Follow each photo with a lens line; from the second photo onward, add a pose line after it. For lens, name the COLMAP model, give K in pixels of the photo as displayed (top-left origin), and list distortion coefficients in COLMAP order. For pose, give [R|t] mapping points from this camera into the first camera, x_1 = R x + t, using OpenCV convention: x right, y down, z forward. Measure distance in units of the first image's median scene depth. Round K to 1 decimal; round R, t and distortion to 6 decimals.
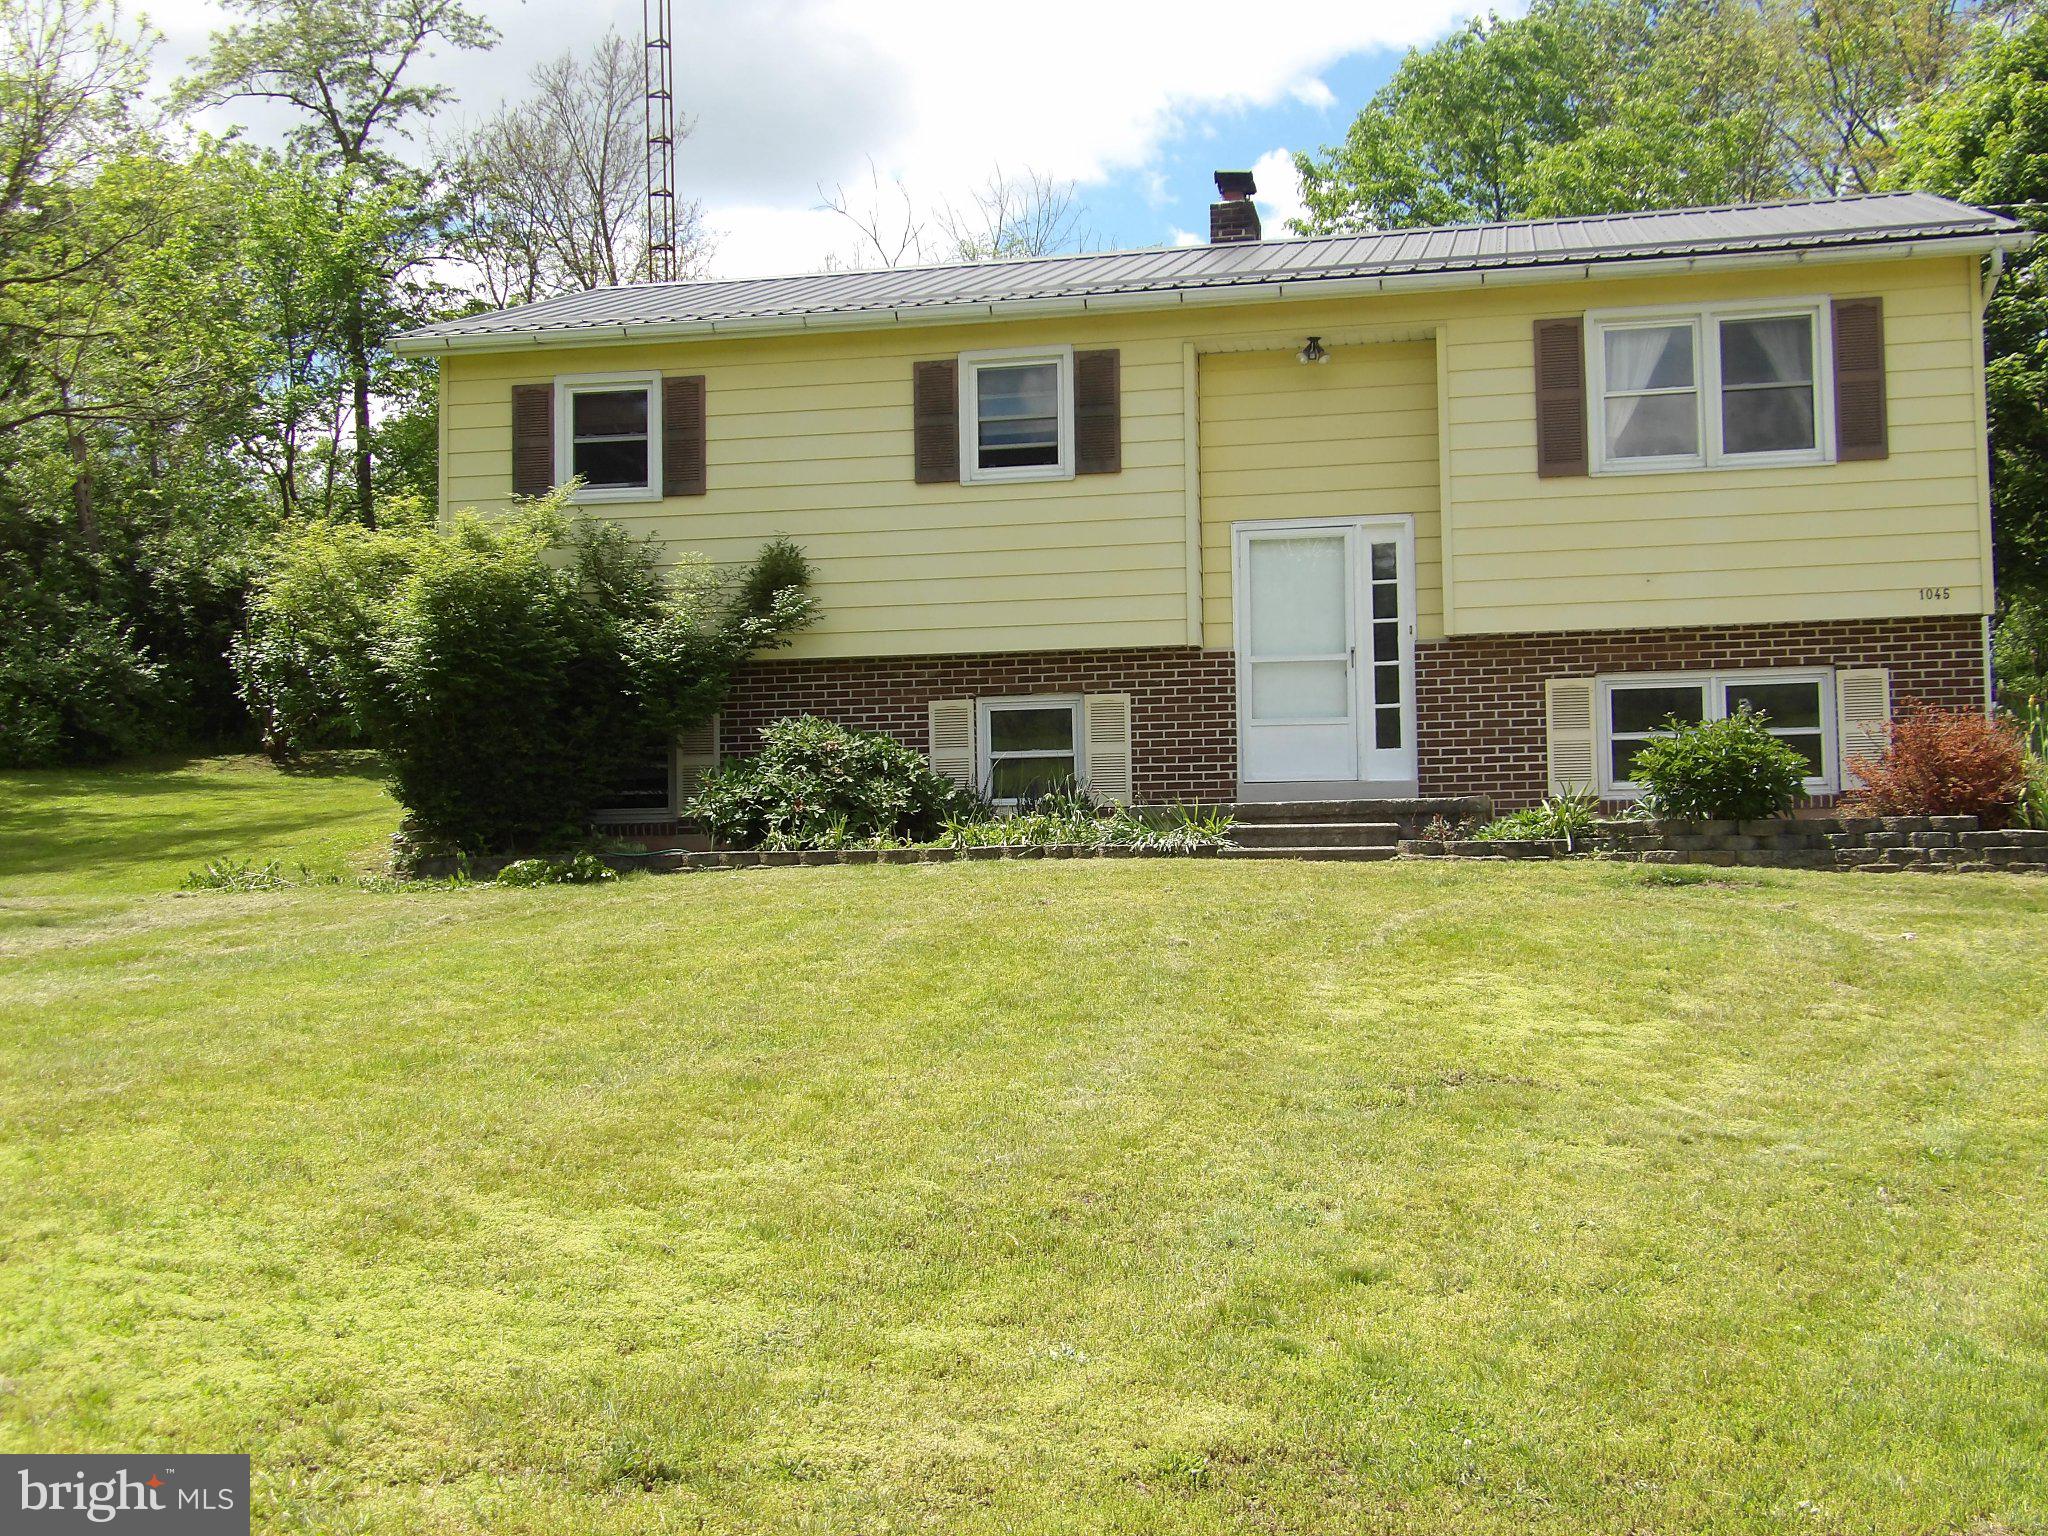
lens RADIAL K [[2402.2, 0, 1034.2], [0, 2402.2, 765.8], [0, 0, 1]] dist [0.064246, -0.176346]
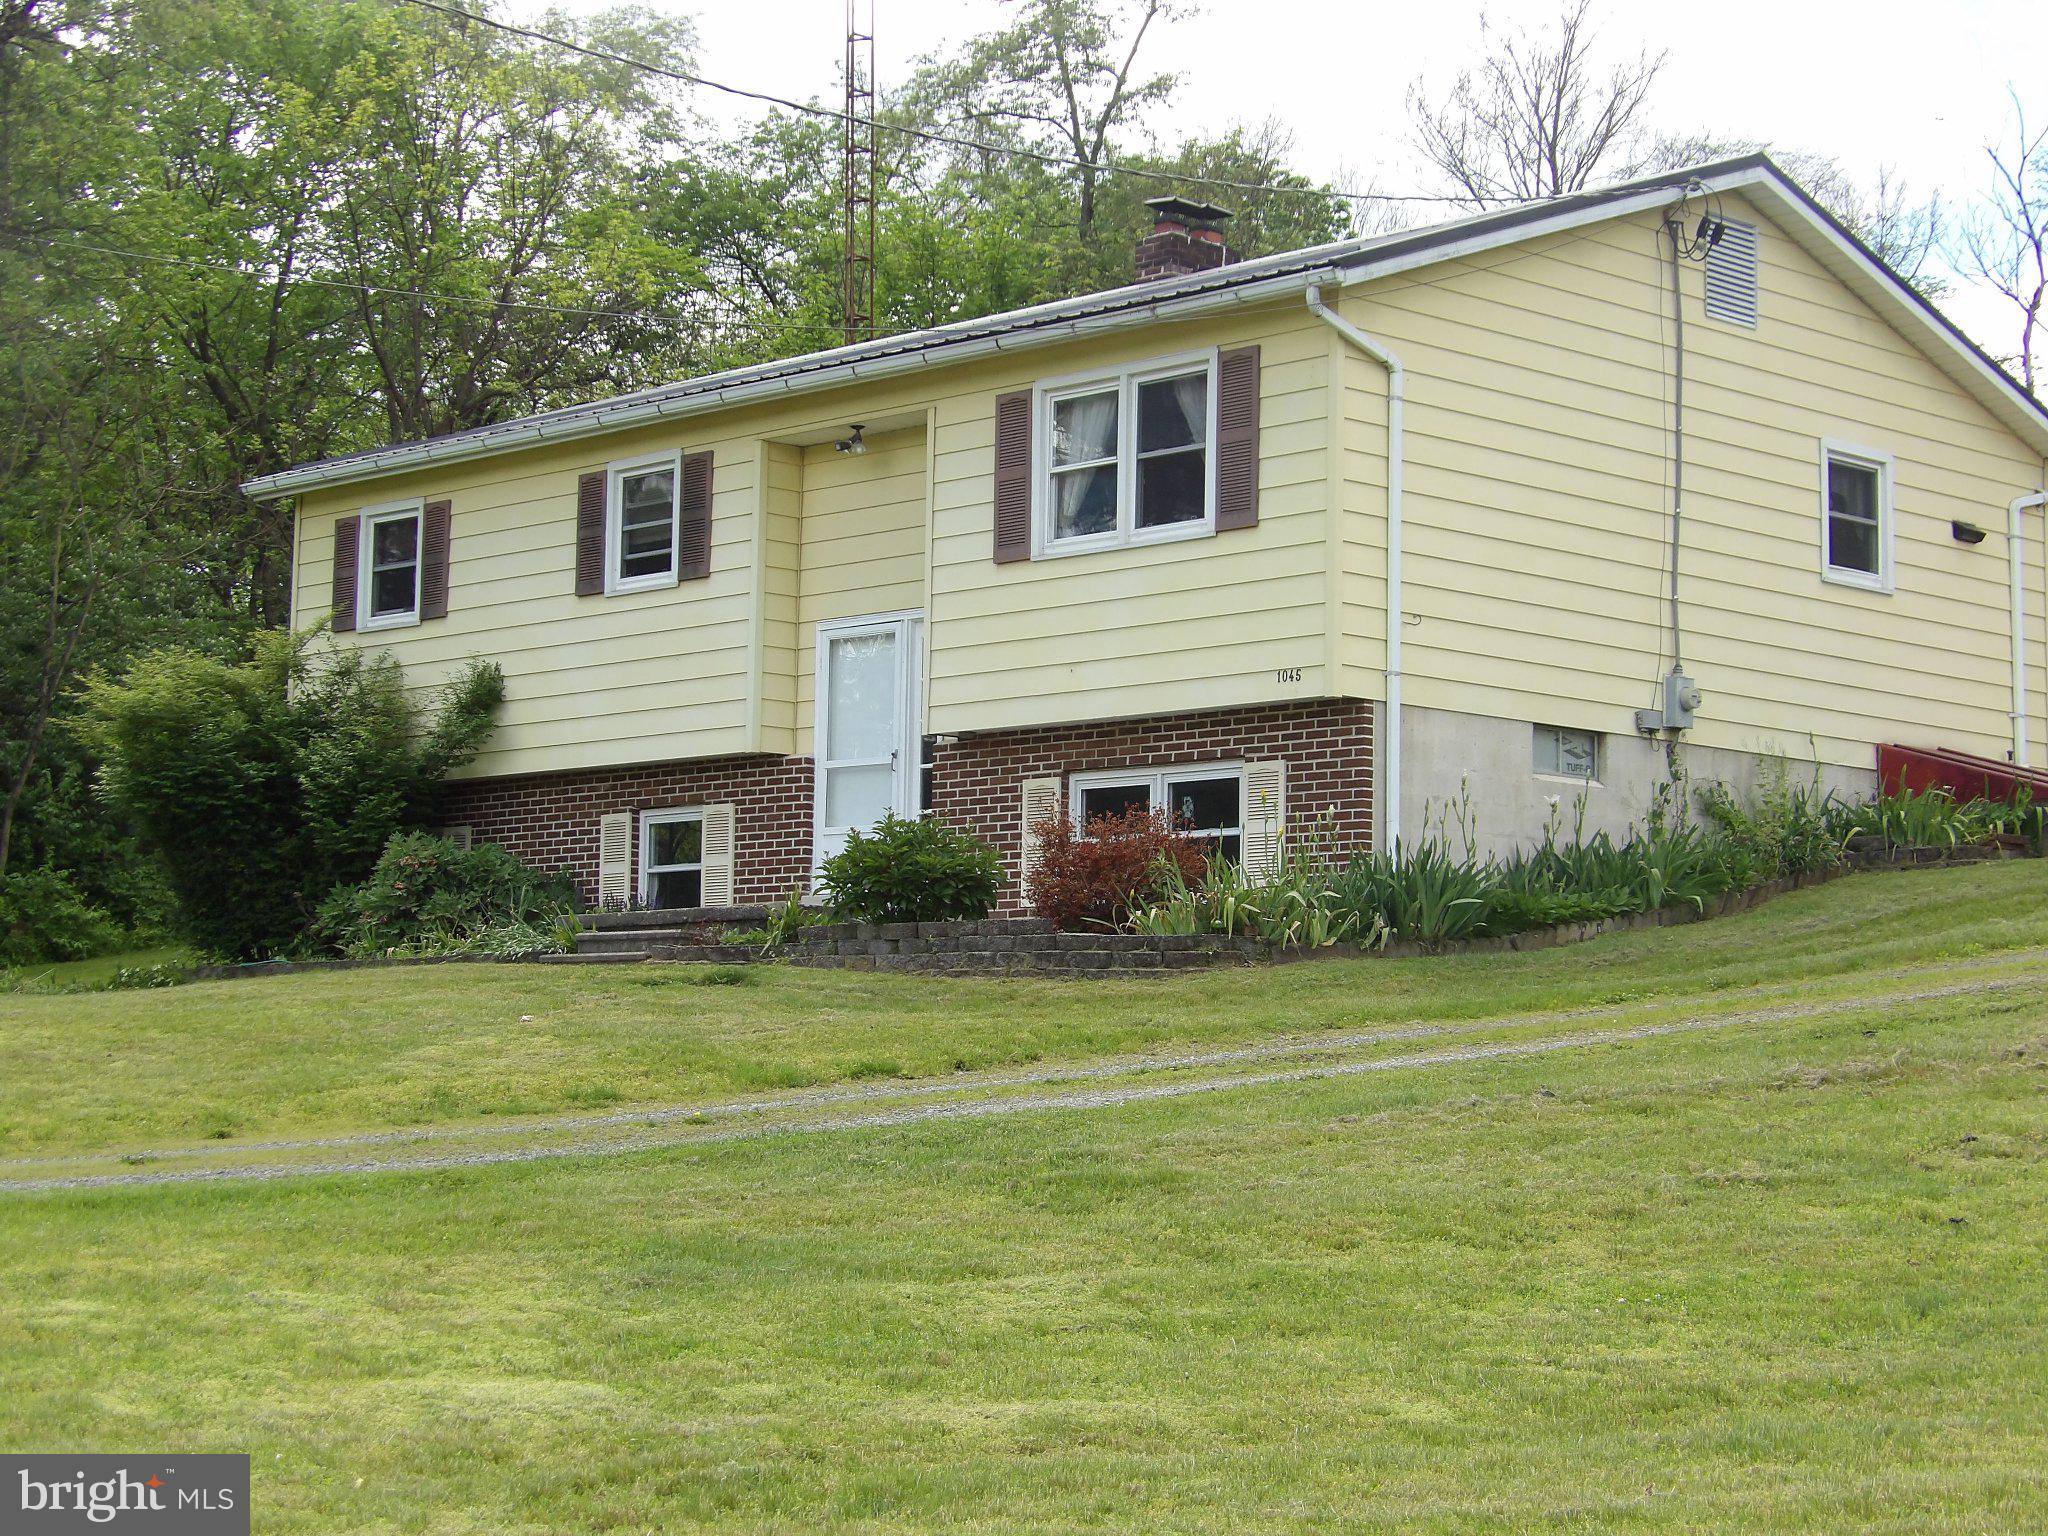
lens RADIAL K [[3783.0, 0, 1024.0], [0, 3783.0, 768.0], [0, 0, 1]] dist [0.290655, -2.425976]
pose [[0.822350, -0.025088, -0.568428, 1.011761], [0.001388, 0.999113, -0.042087, 0.020062], [0.568980, 0.033821, 0.821656, -0.187170]]
